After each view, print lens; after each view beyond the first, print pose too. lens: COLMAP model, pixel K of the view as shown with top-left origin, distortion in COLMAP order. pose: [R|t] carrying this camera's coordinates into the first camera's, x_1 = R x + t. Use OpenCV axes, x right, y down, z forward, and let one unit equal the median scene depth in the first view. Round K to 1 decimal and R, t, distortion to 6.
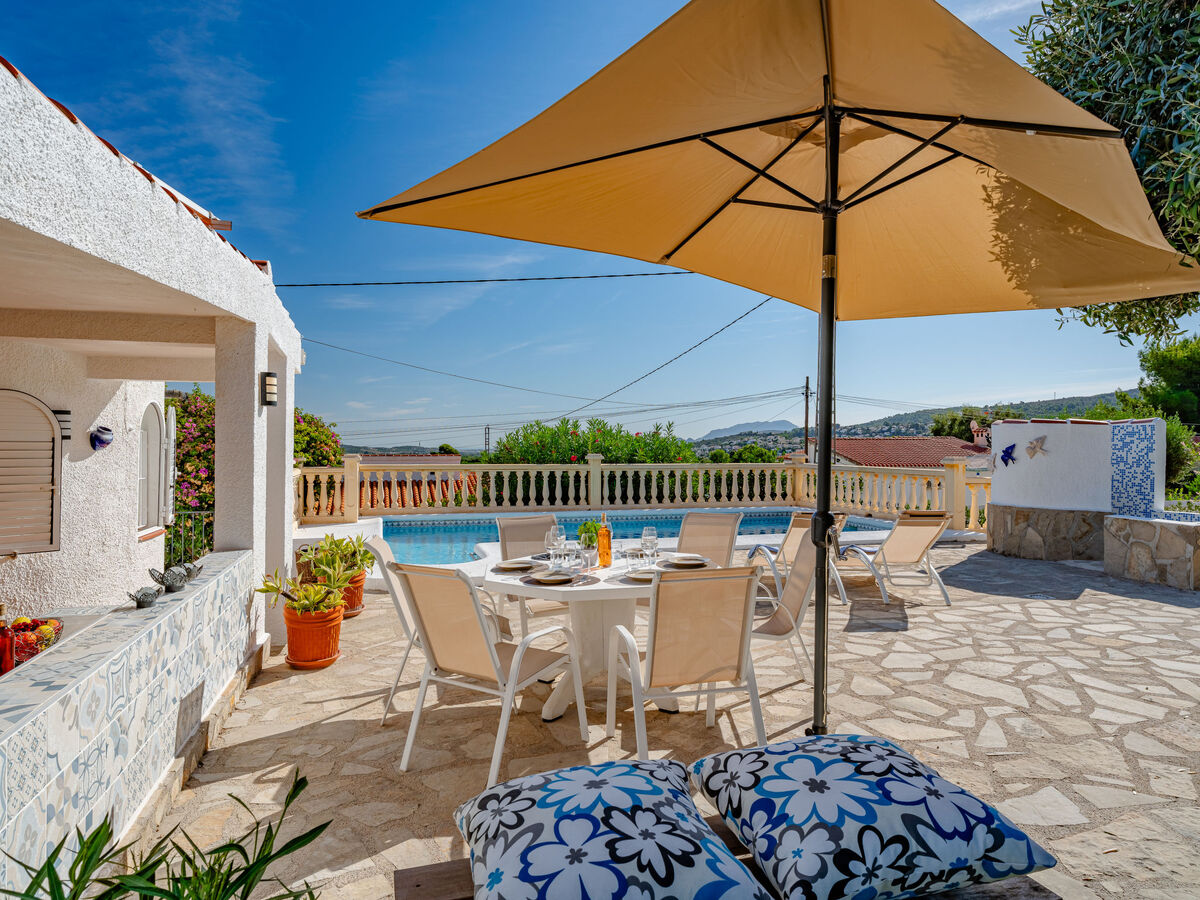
lens RADIAL K [[732.8, 0, 606.9], [0, 732.8, 407.9], [0, 0, 1]] dist [0.008684, 0.002399]
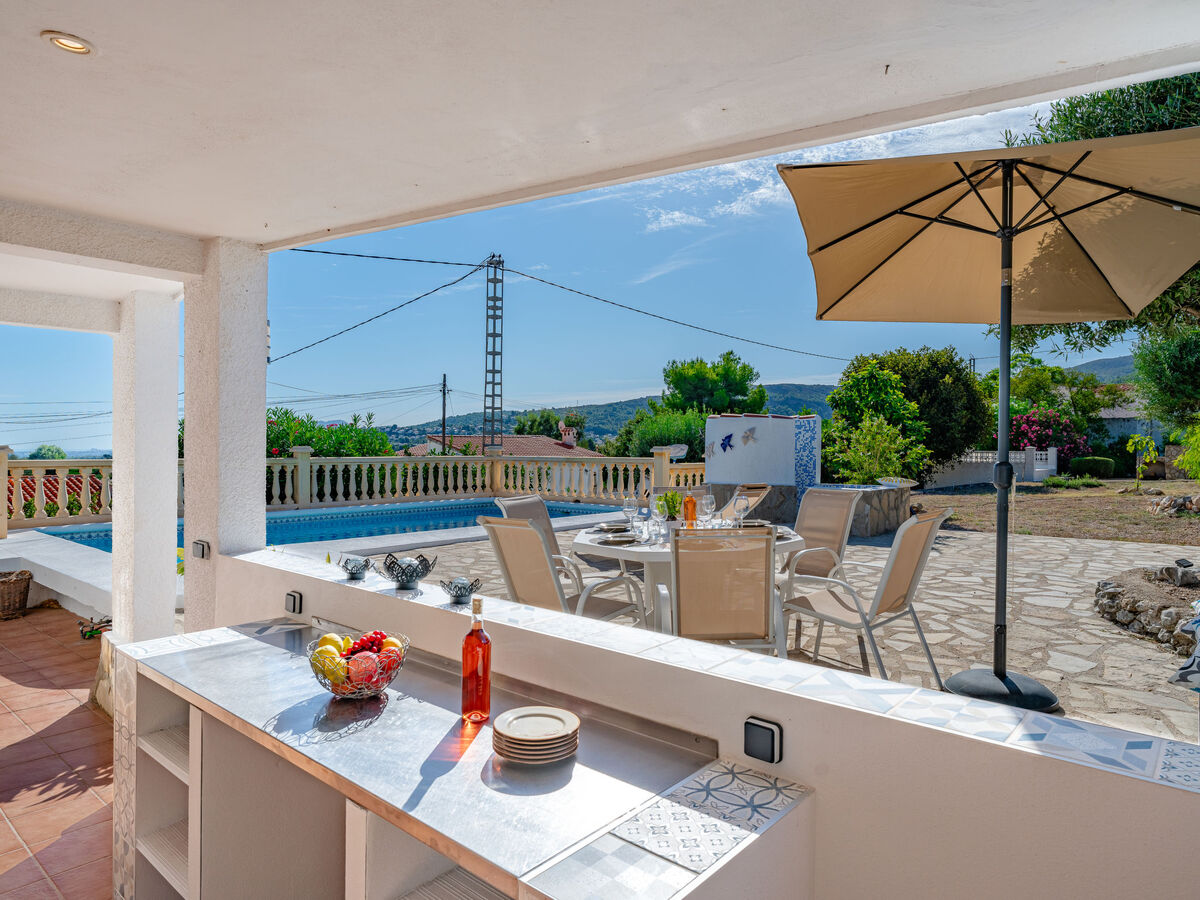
lens RADIAL K [[732.8, 0, 591.5], [0, 732.8, 407.8], [0, 0, 1]] dist [0.008684, 0.002399]
pose [[0.842614, 0.026456, 0.537868, -0.197913], [-0.026142, 0.999624, -0.008215, 0.013790], [-0.537883, -0.007139, 0.842989, 0.054358]]
